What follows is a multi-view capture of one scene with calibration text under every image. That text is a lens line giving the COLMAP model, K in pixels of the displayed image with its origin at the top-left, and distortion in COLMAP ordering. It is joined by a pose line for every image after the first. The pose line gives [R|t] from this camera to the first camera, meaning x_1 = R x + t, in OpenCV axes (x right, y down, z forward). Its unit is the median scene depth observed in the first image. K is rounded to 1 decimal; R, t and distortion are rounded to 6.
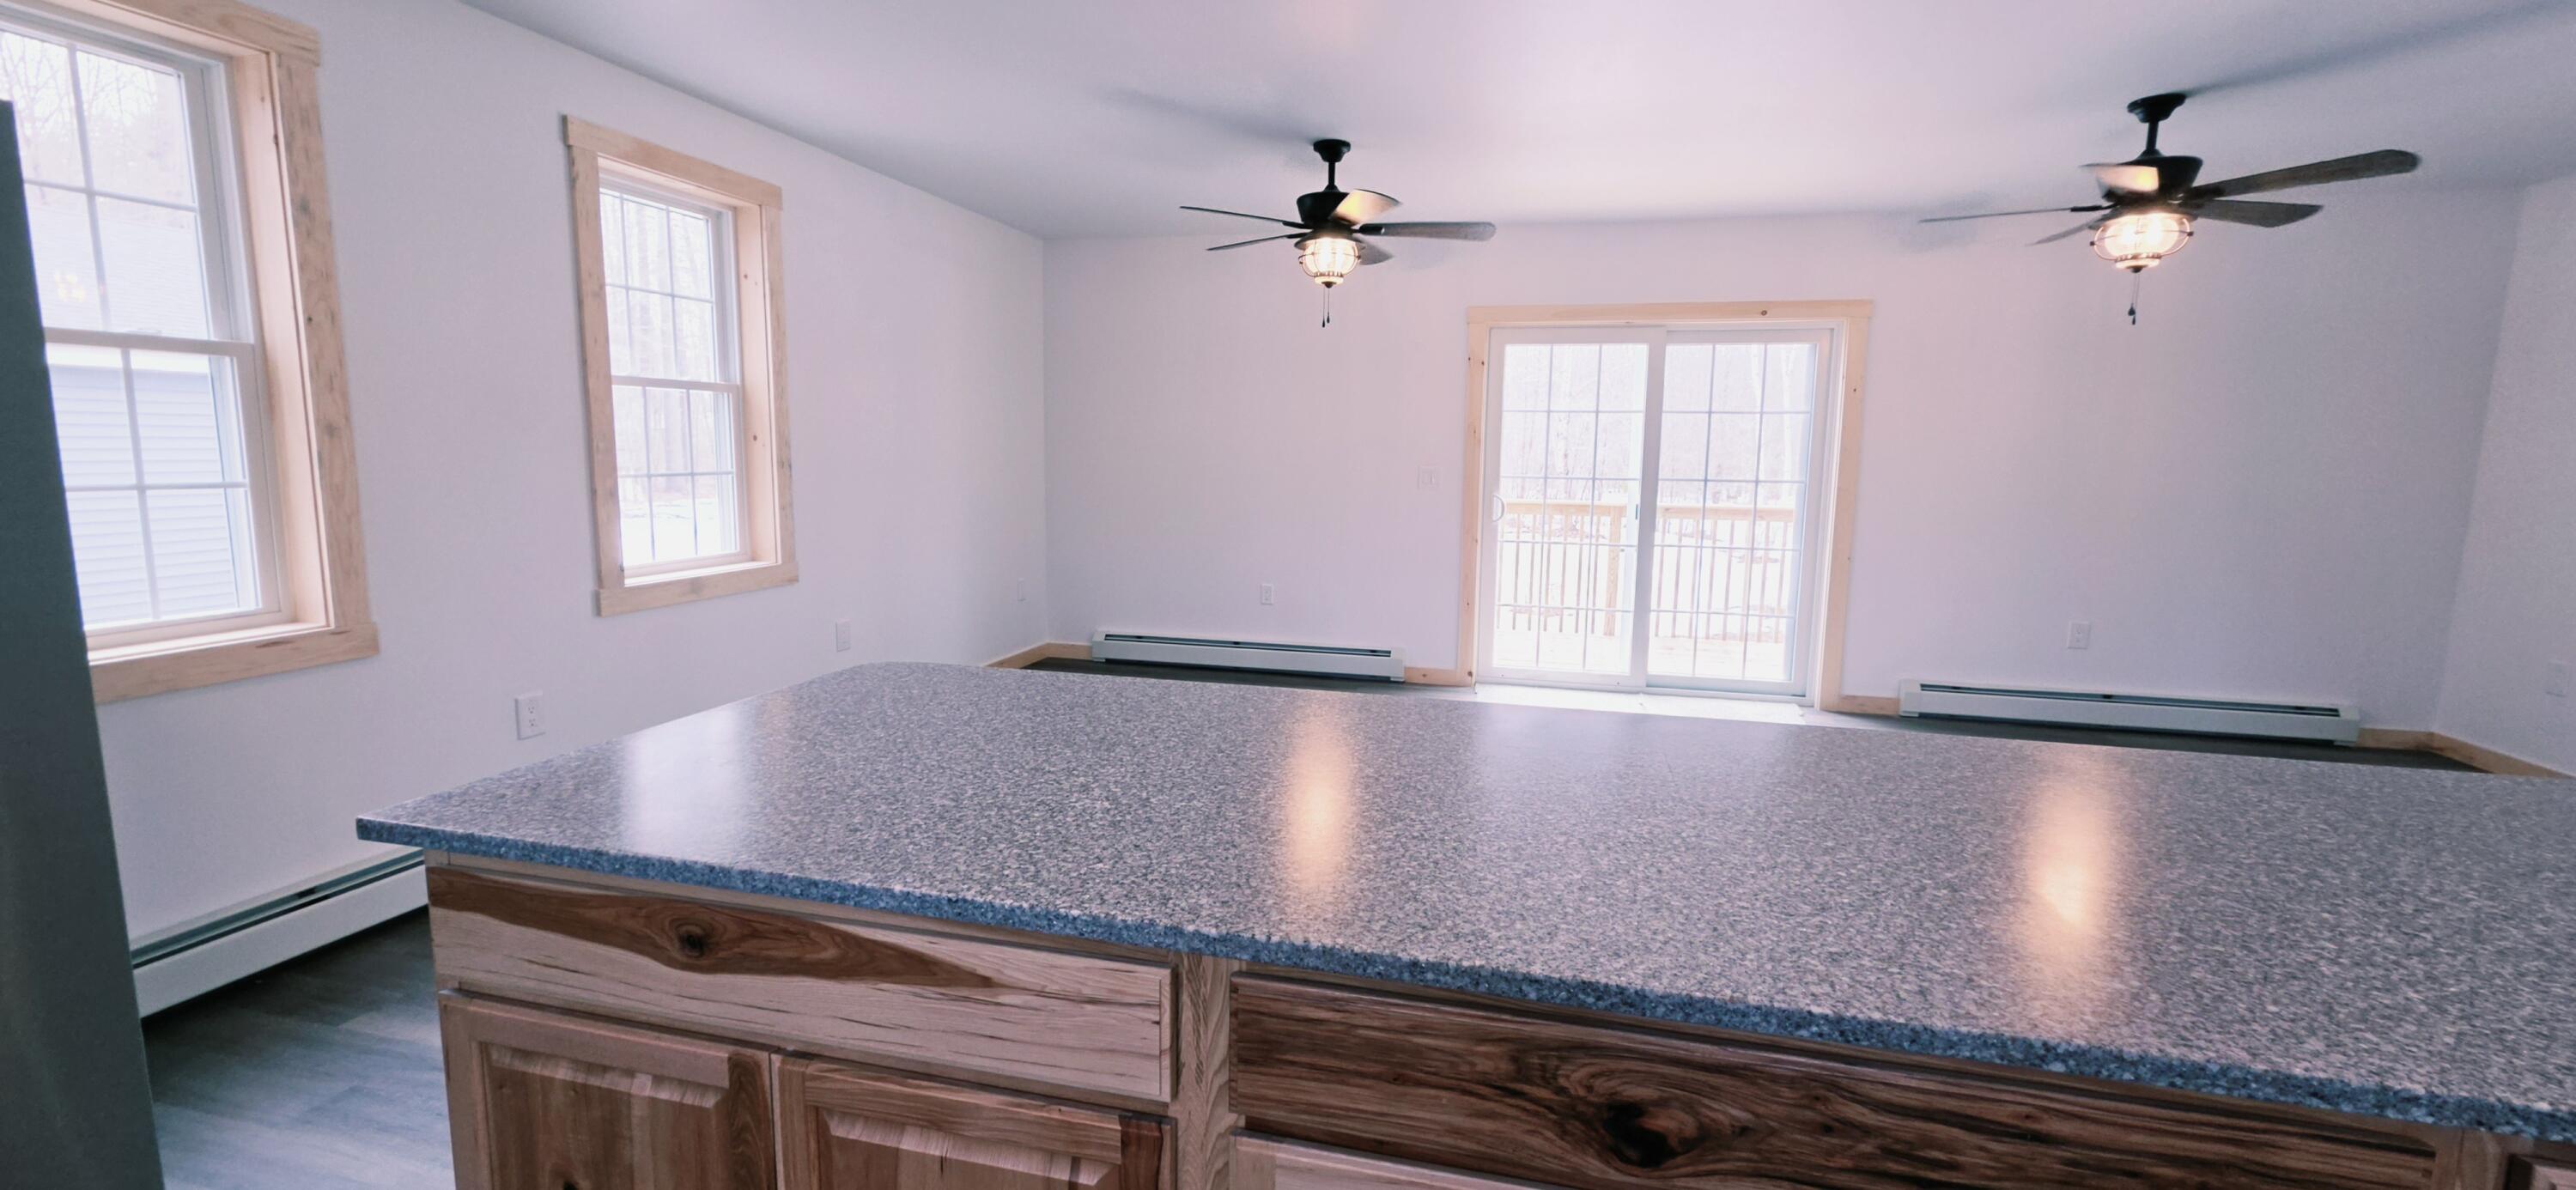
lens RADIAL K [[1061.1, 0, 1288.0], [0, 1061.1, 595.0], [0, 0, 1]] dist [-0.001147, -0.000844]
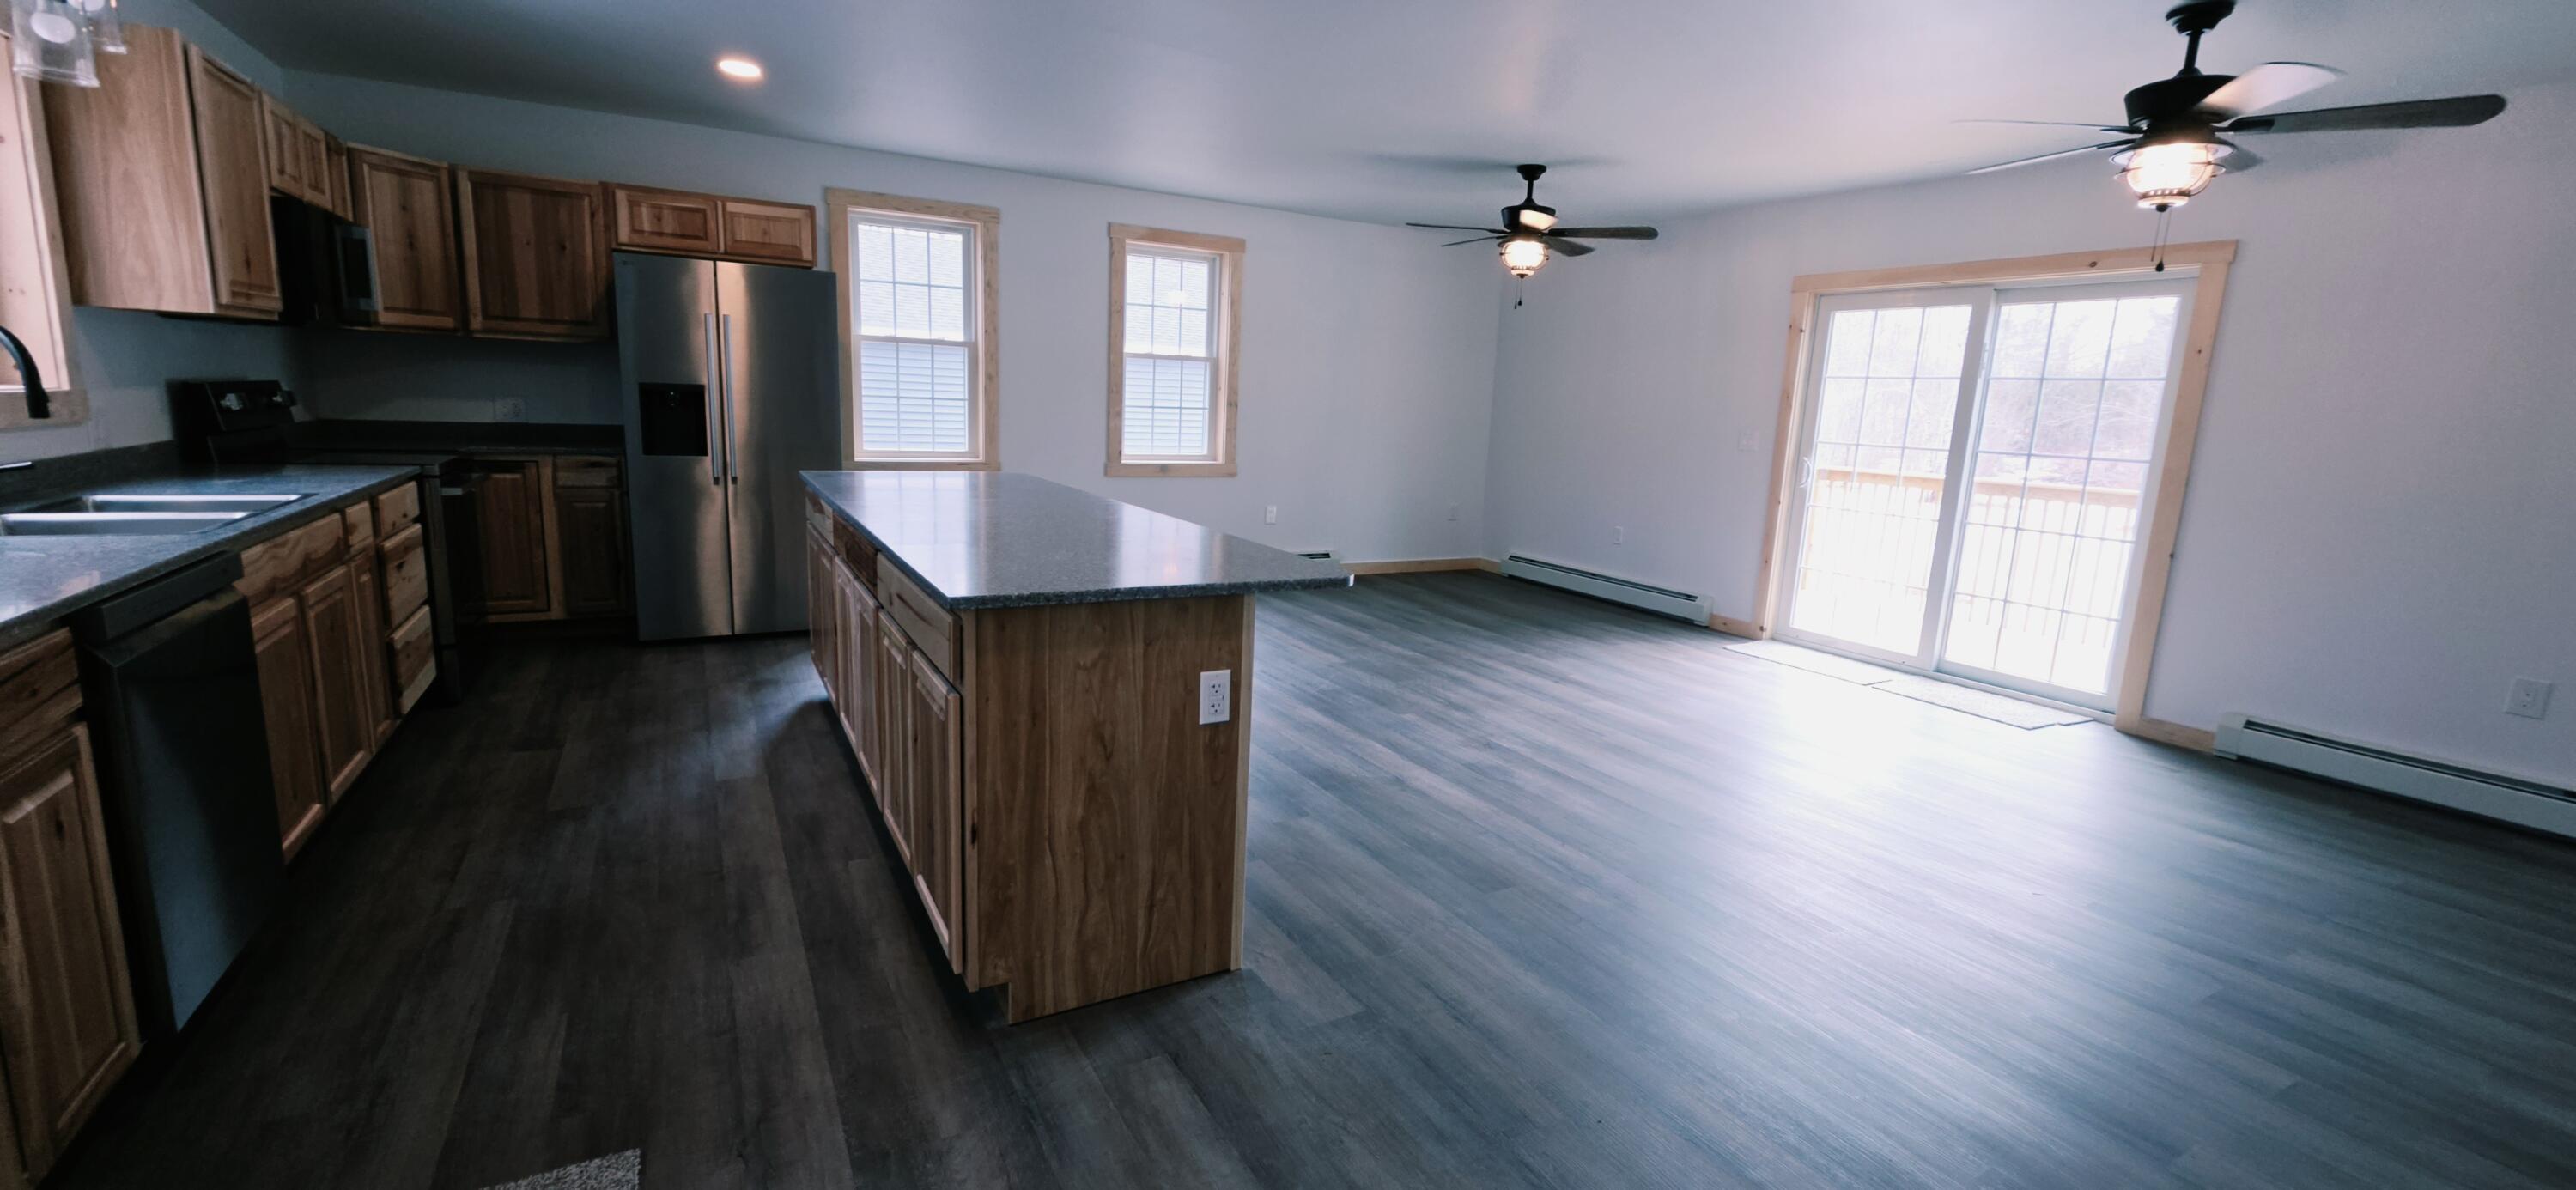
lens RADIAL K [[1061.1, 0, 1288.0], [0, 1061.1, 595.0], [0, 0, 1]] dist [-0.001147, -0.000844]
pose [[0.683832, 0.148469, -0.714374, 0.697690], [-0.134839, 0.987930, 0.076248, 0.028885], [0.717072, 0.044185, 0.695597, -0.080628]]
